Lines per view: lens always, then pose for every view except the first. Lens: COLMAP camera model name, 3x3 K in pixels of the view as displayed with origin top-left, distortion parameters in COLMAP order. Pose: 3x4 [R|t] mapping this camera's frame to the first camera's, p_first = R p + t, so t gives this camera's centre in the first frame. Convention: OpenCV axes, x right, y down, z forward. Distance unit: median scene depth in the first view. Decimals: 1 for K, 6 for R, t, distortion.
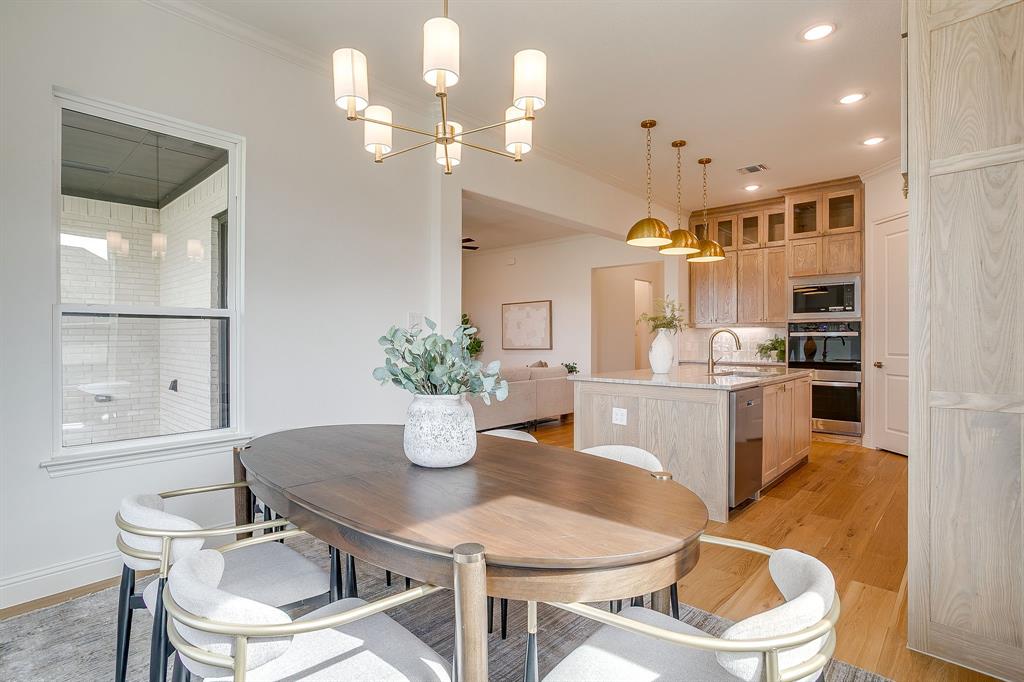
lens RADIAL K [[515.6, 0, 512.2], [0, 515.6, 341.4], [0, 0, 1]] dist [-0.044172, 0.012121]
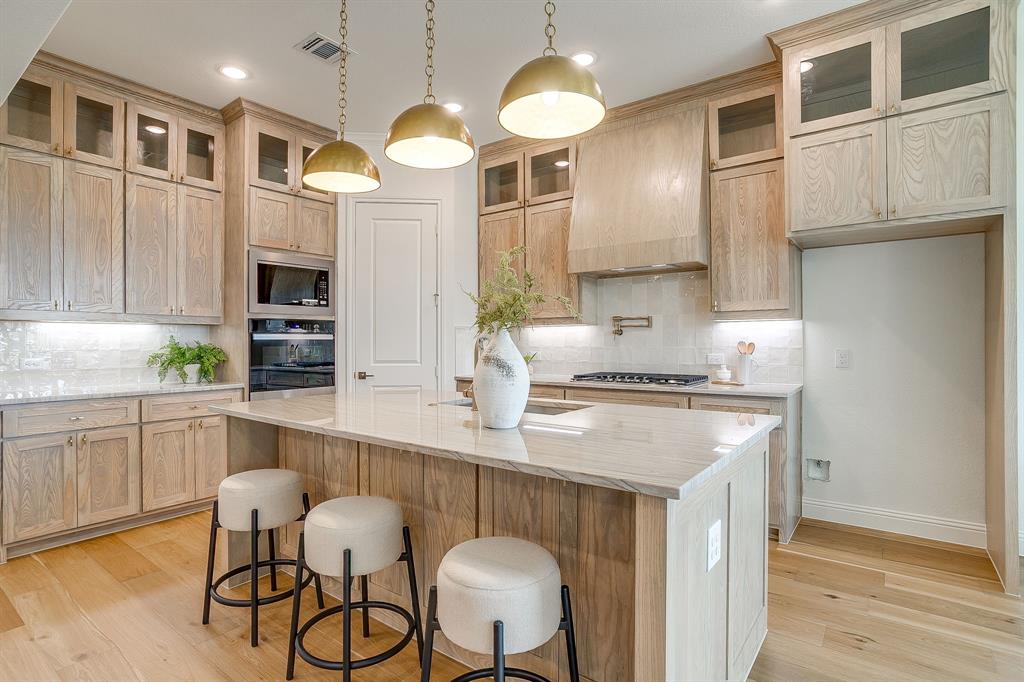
lens RADIAL K [[515.6, 0, 513.0], [0, 515.6, 338.1], [0, 0, 1]] dist [-0.044172, 0.012121]
pose [[-0.042666, -0.000395, 0.999089, -0.096068], [0.002938, 0.999996, 0.000521, -0.012368], [-0.999085, 0.002958, -0.042664, 0.735970]]
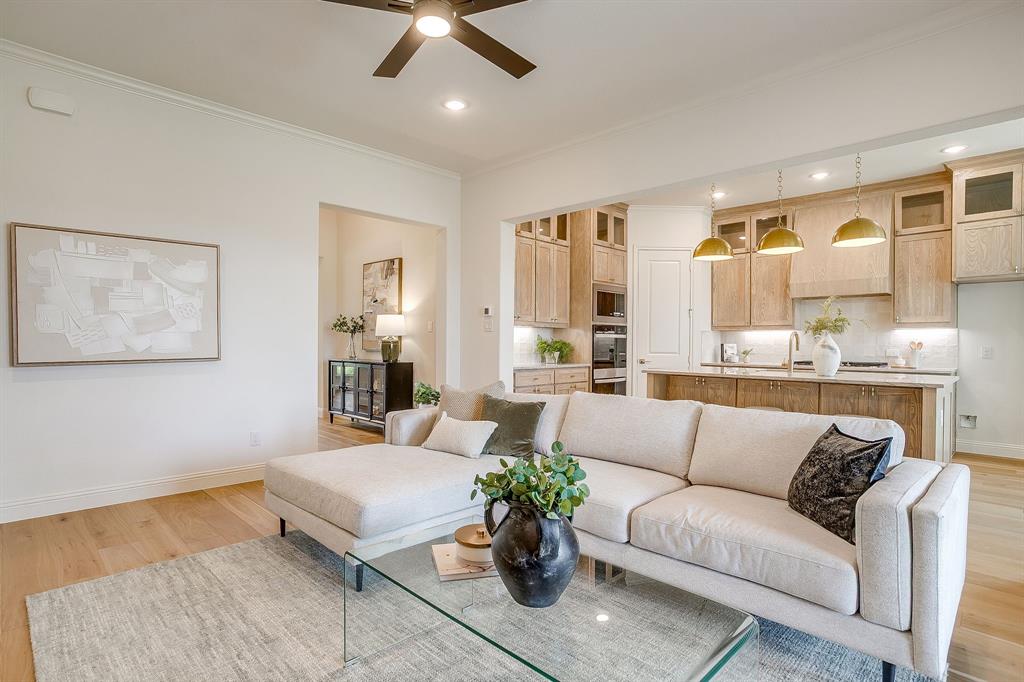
lens RADIAL K [[515.6, 0, 503.3], [0, 515.6, 339.8], [0, 0, 1]] dist [-0.044172, 0.012121]
pose [[0.095489, 0.002372, 0.995428, -0.532876], [-0.008197, 0.999965, -0.001596, -0.002512], [-0.995397, -0.008007, 0.095505, 1.129731]]
